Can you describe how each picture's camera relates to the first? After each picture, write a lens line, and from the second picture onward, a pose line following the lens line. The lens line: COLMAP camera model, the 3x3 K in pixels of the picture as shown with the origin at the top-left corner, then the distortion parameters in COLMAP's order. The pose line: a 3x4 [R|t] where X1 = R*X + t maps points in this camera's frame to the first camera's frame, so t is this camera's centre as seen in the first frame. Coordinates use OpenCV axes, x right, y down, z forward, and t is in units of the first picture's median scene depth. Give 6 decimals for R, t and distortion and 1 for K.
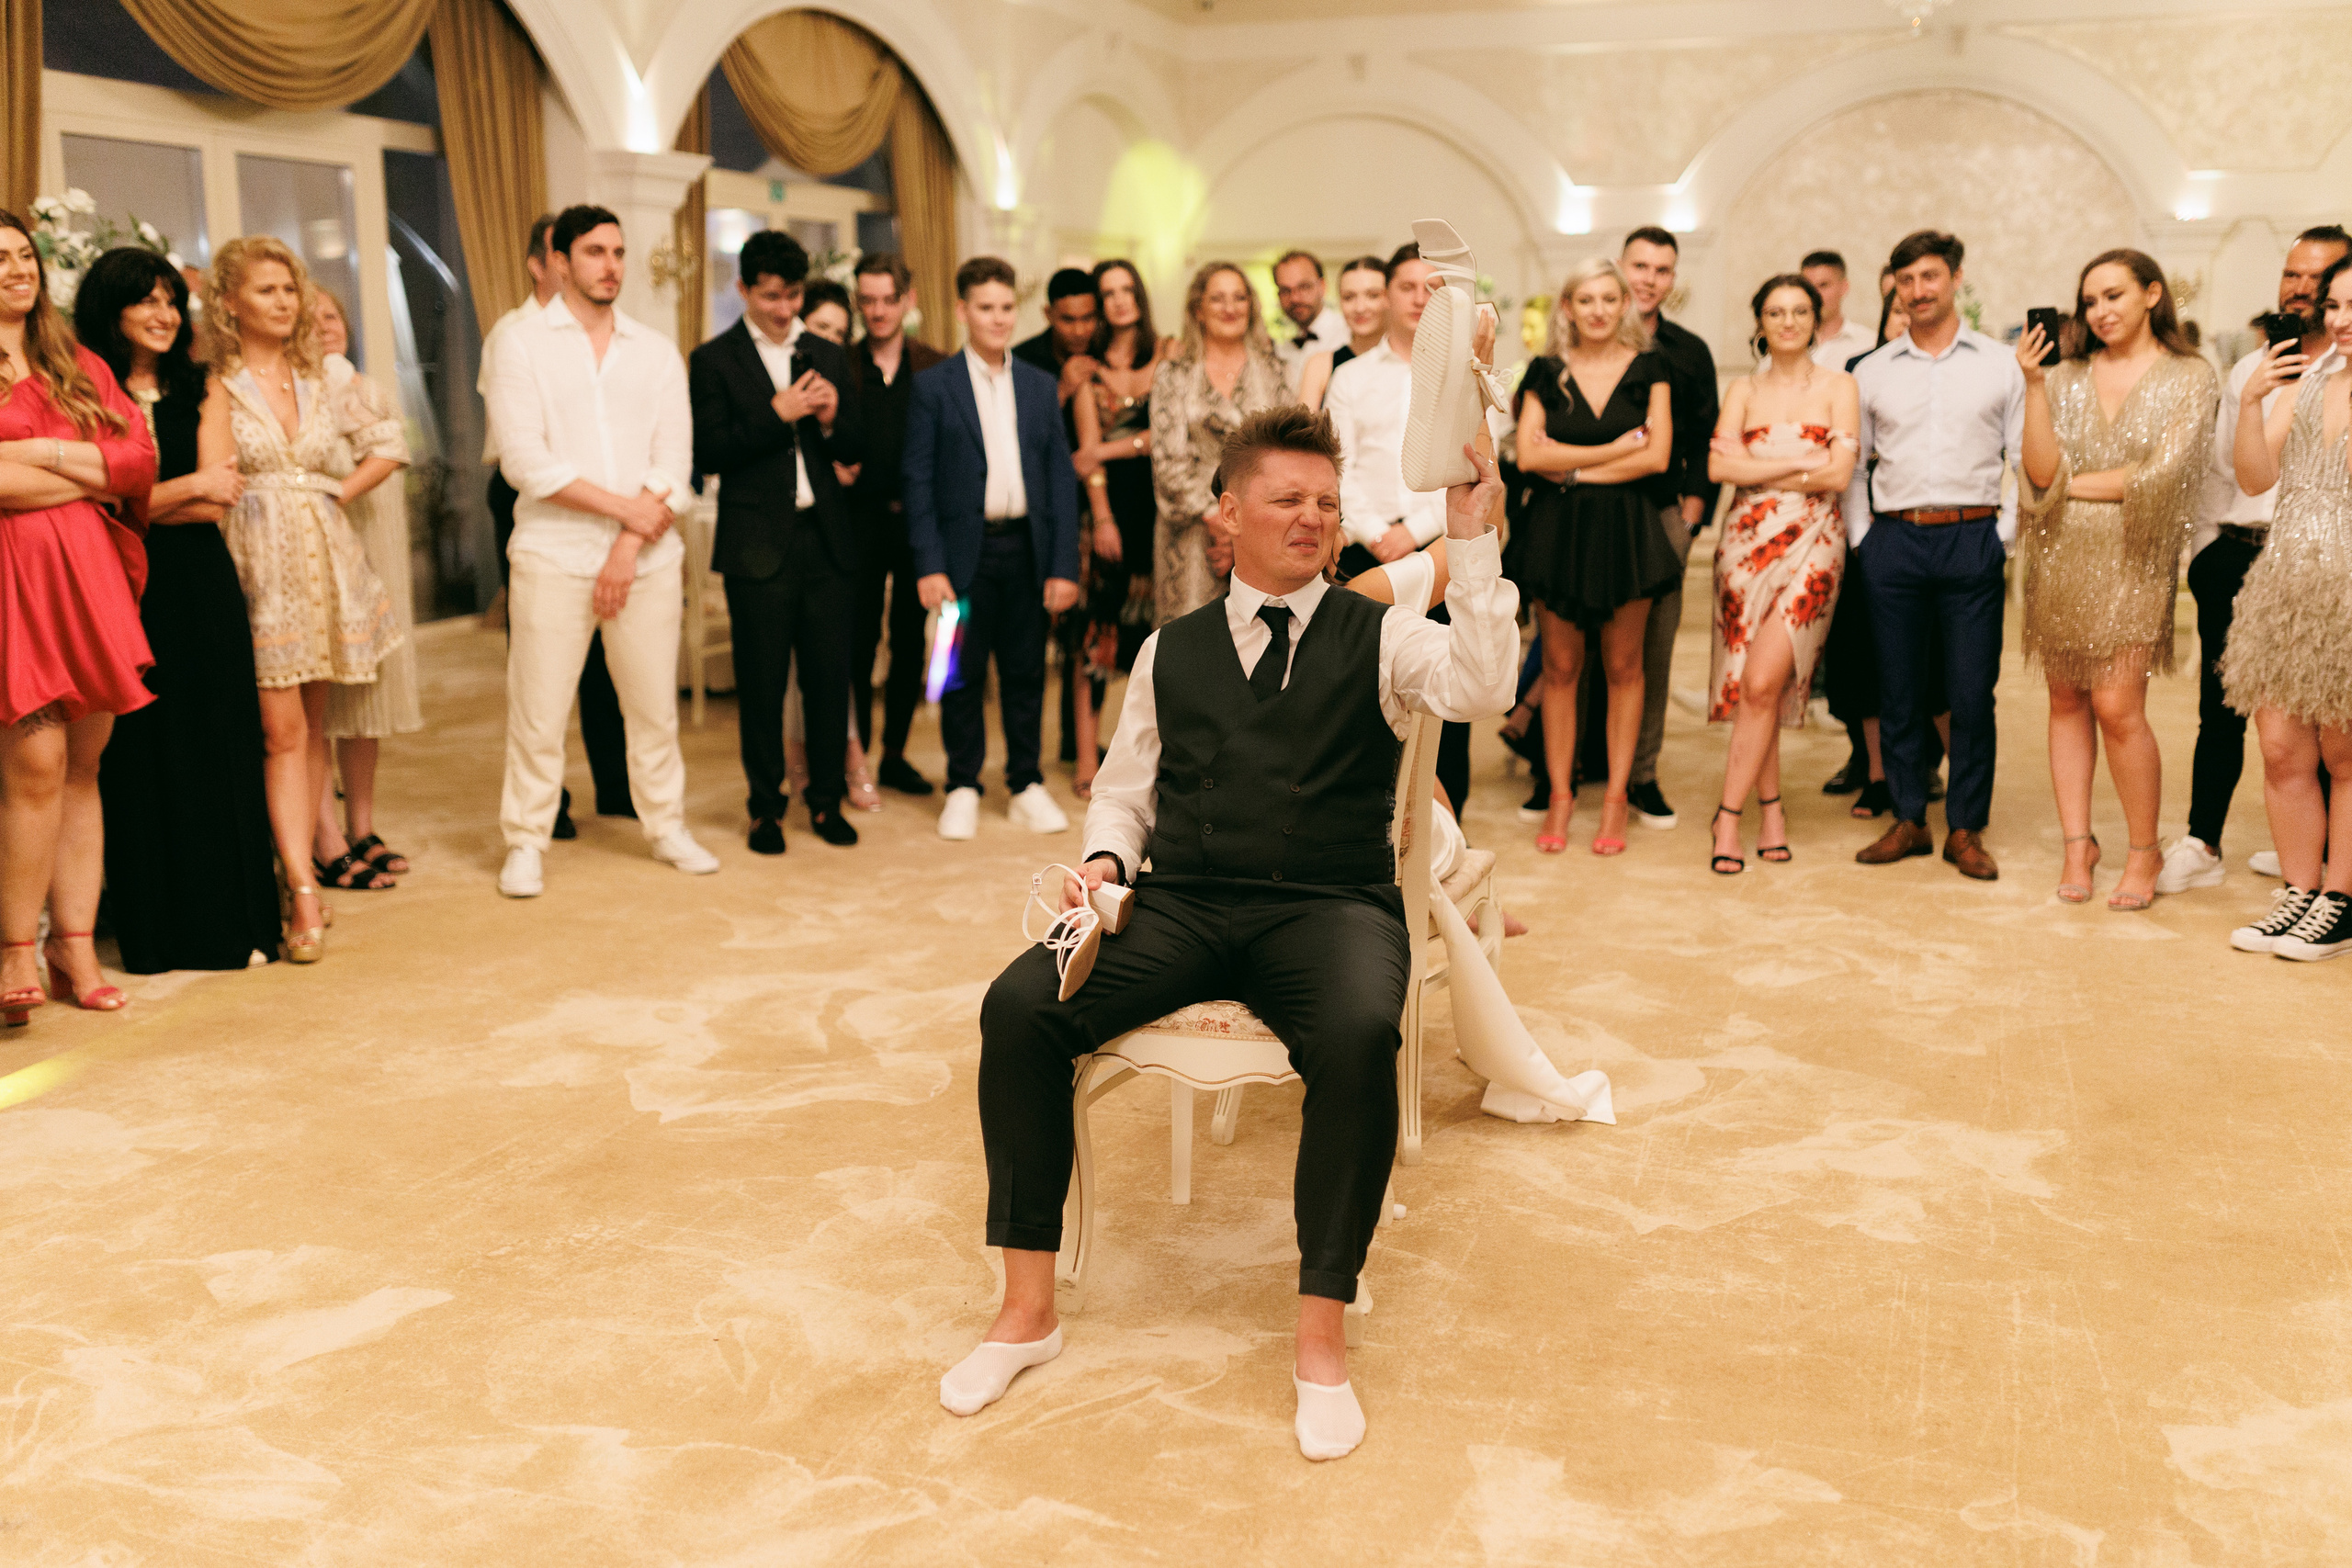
lens RADIAL K [[2367.6, 0, 1194.4], [0, 2367.6, 768.9], [0, 0, 1]] dist [0.025427, 0.000000]
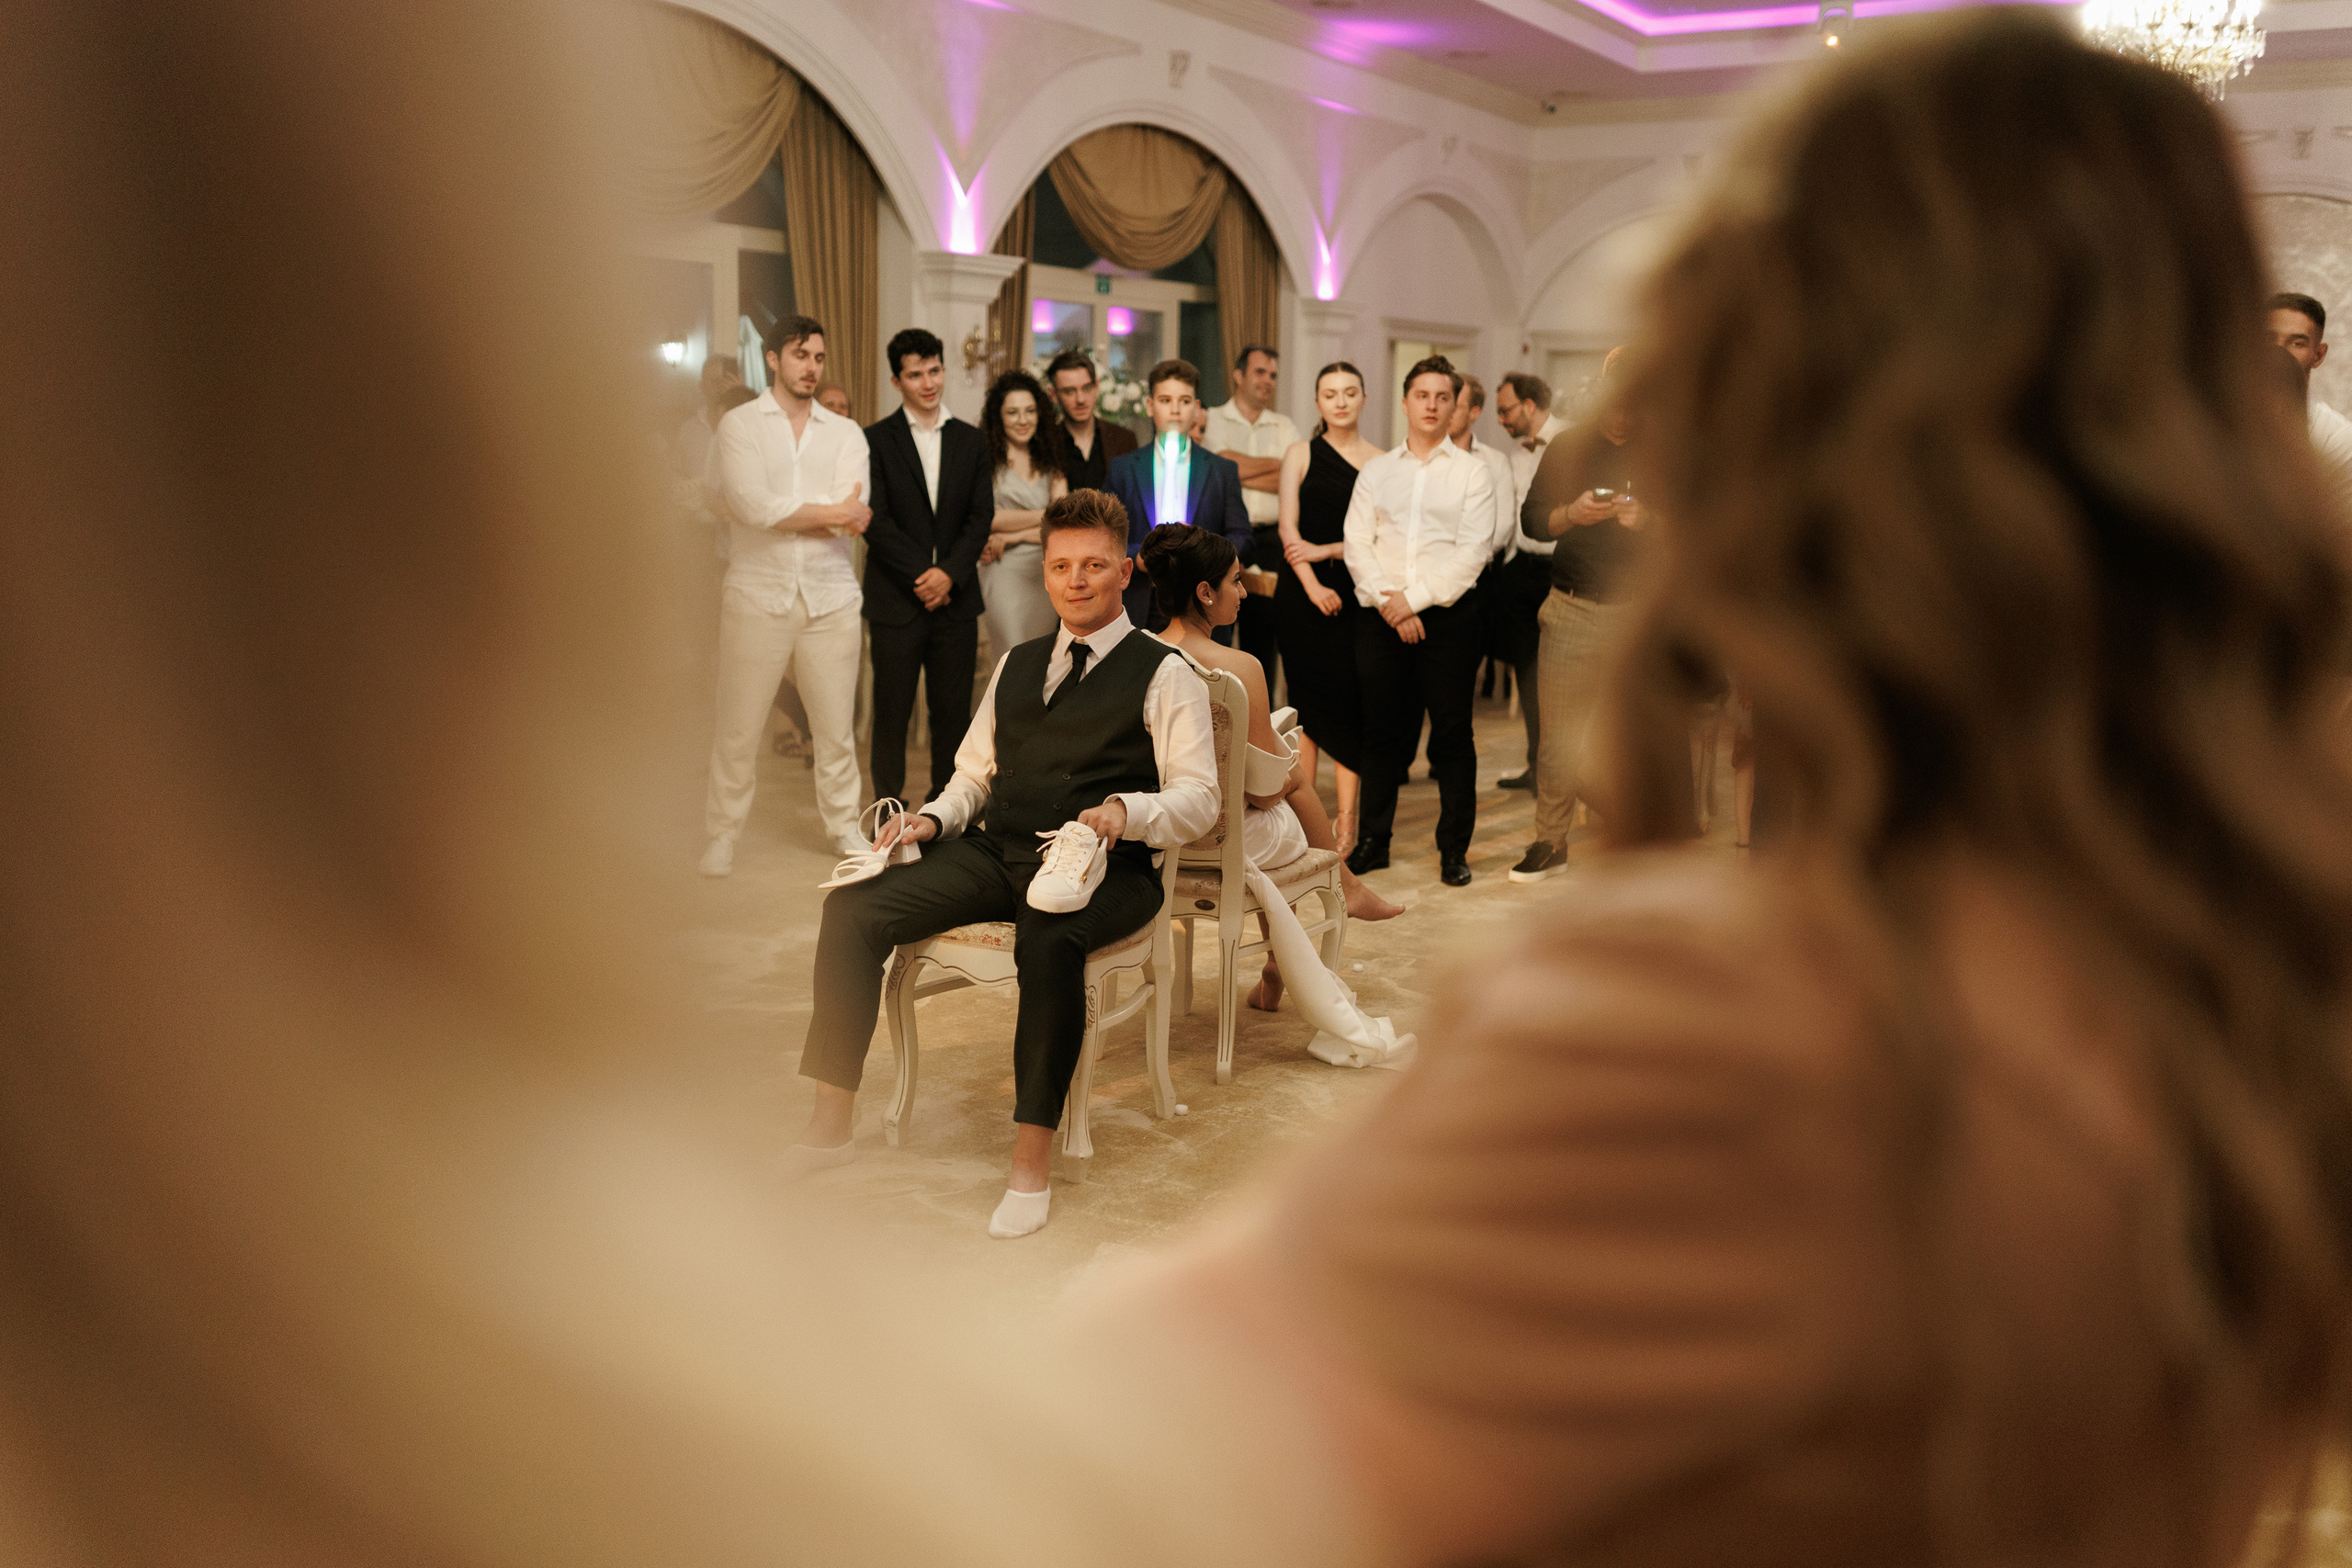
lens RADIAL K [[2367.6, 0, 1153.0], [0, 2367.6, 759.6], [0, 0, 1]] dist [0.025427, 0.000000]
pose [[0.977971, 0.053893, -0.201664, 0.174608], [-0.060586, 0.997793, -0.027157, 0.016355], [0.199755, 0.038777, 0.979078, -0.157954]]
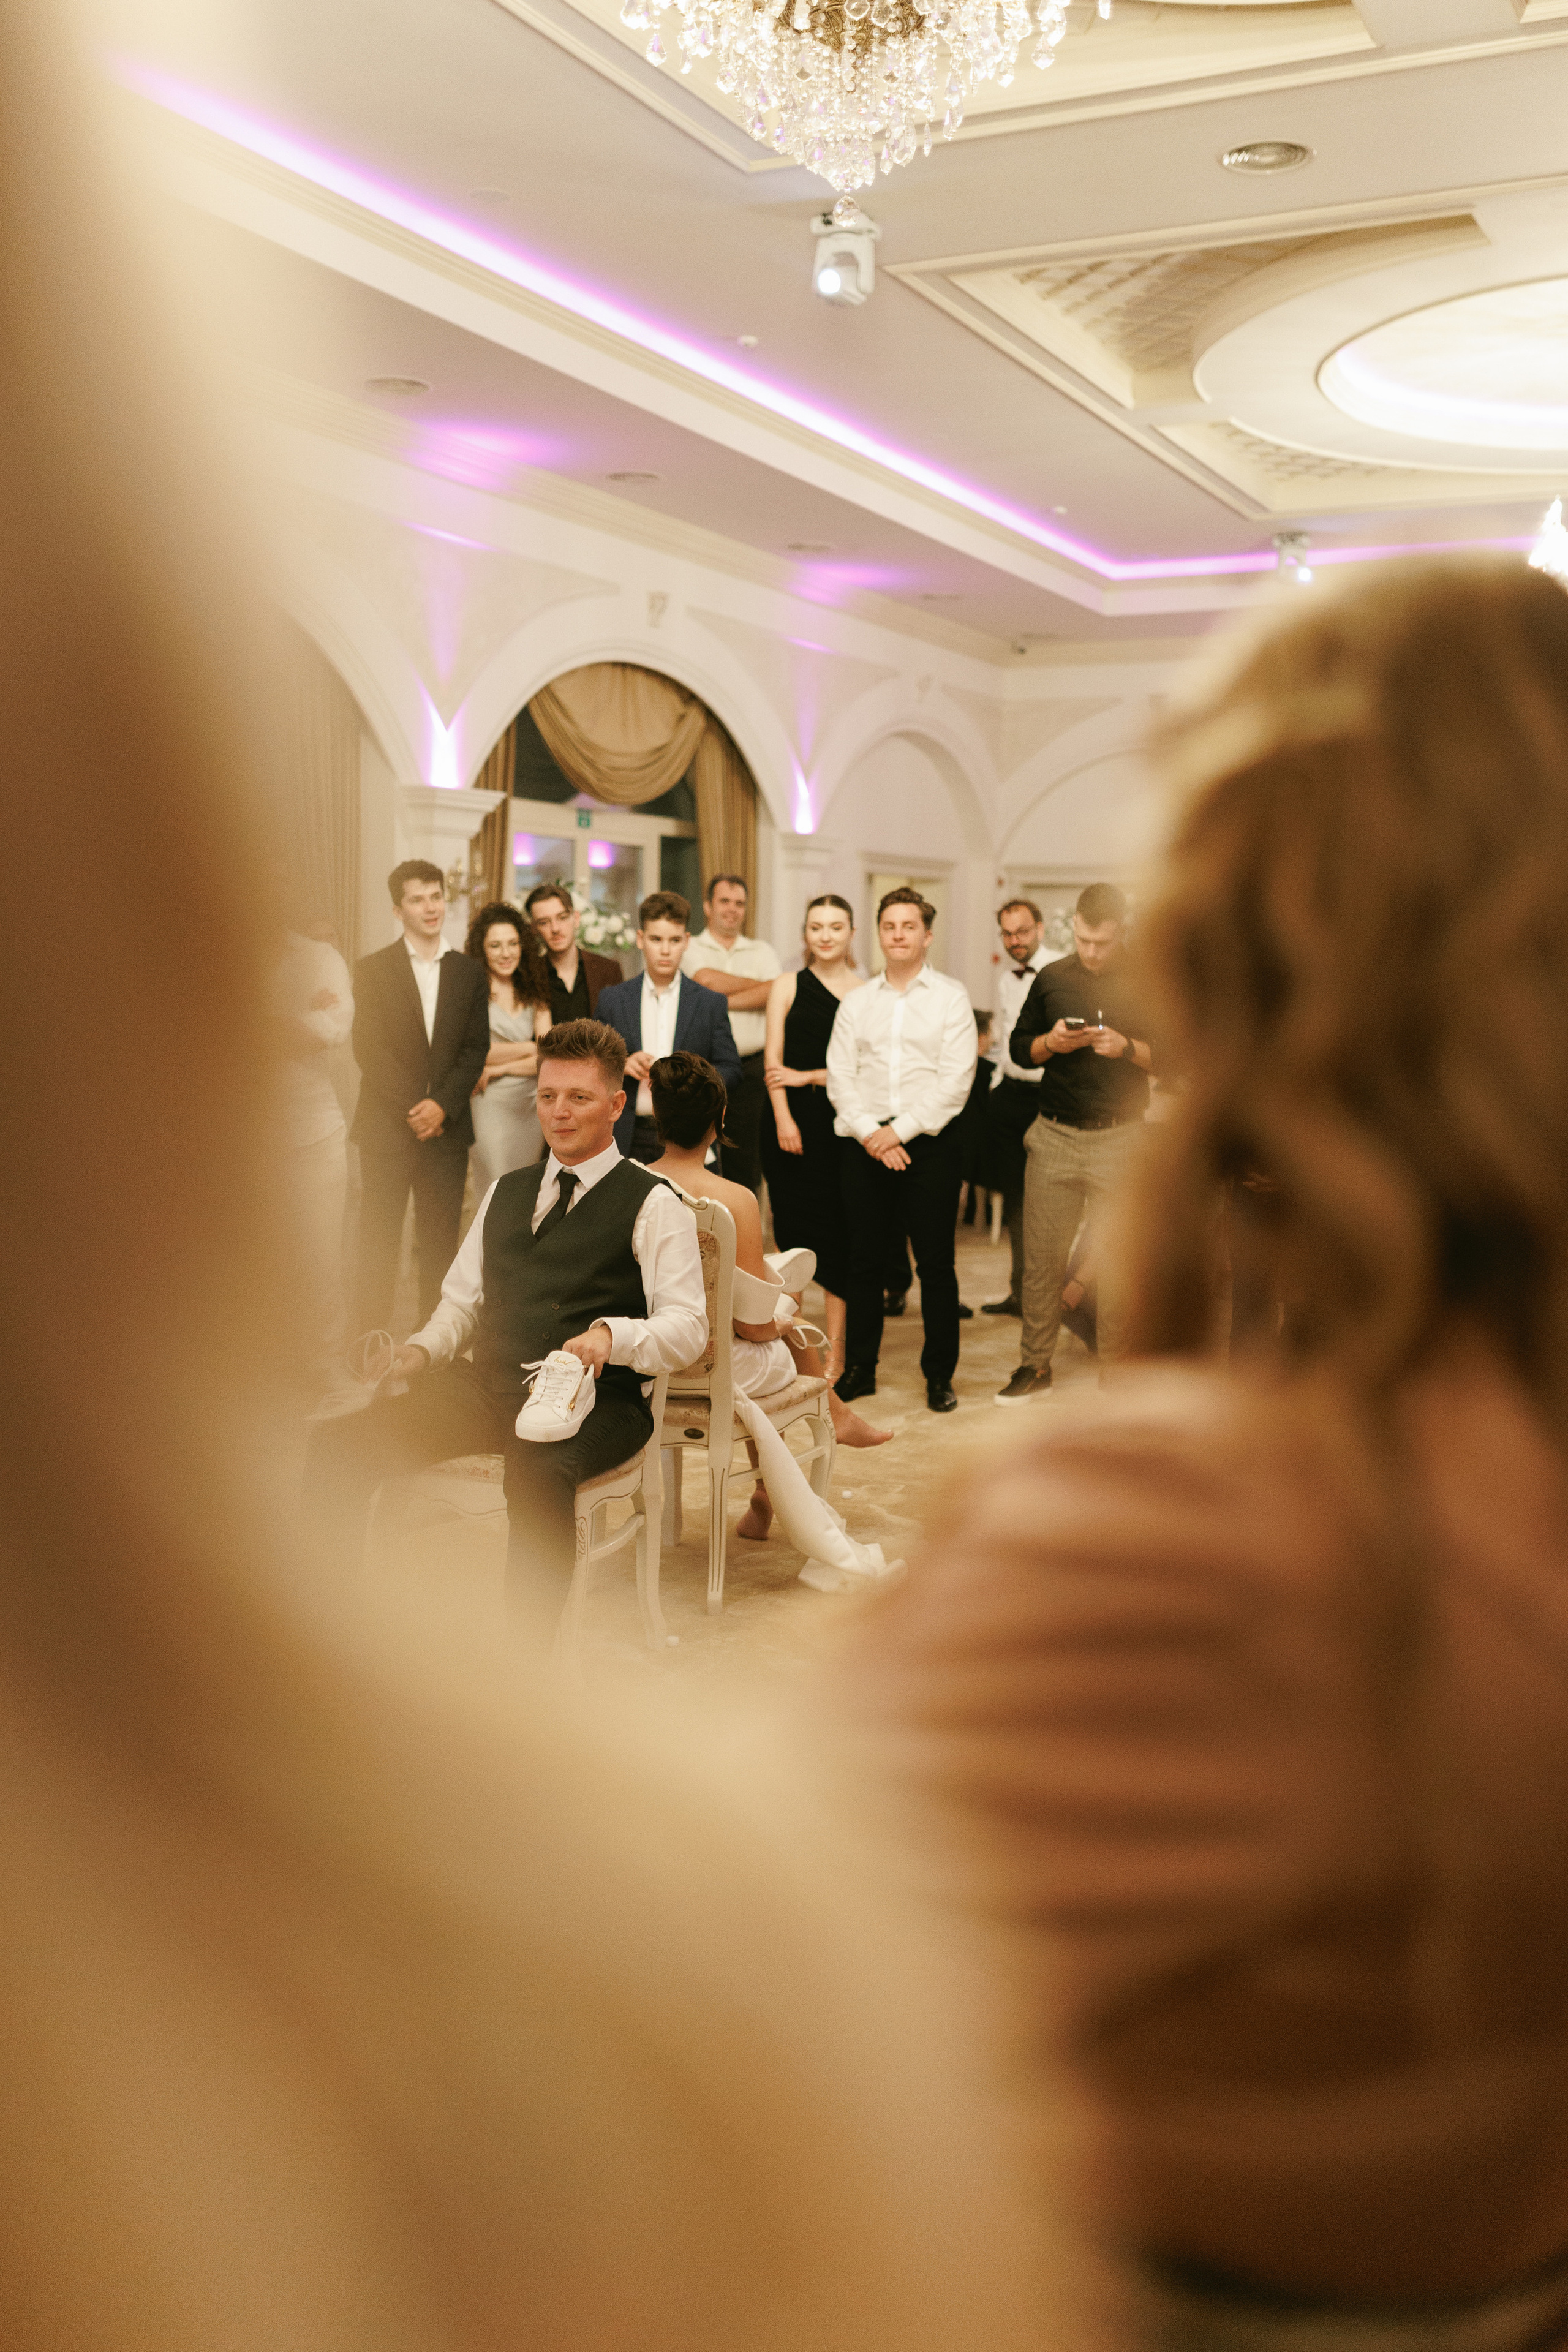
lens RADIAL K [[2367.8, 0, 795.2], [0, 2367.8, 1166.1], [0, 0, 1]] dist [0.025427, 0.000000]
pose [[0.989853, 0.035546, -0.137574, 0.173932], [-0.047266, 0.995438, -0.082883, 0.017257], [0.134001, 0.088545, 0.987018, -0.163074]]
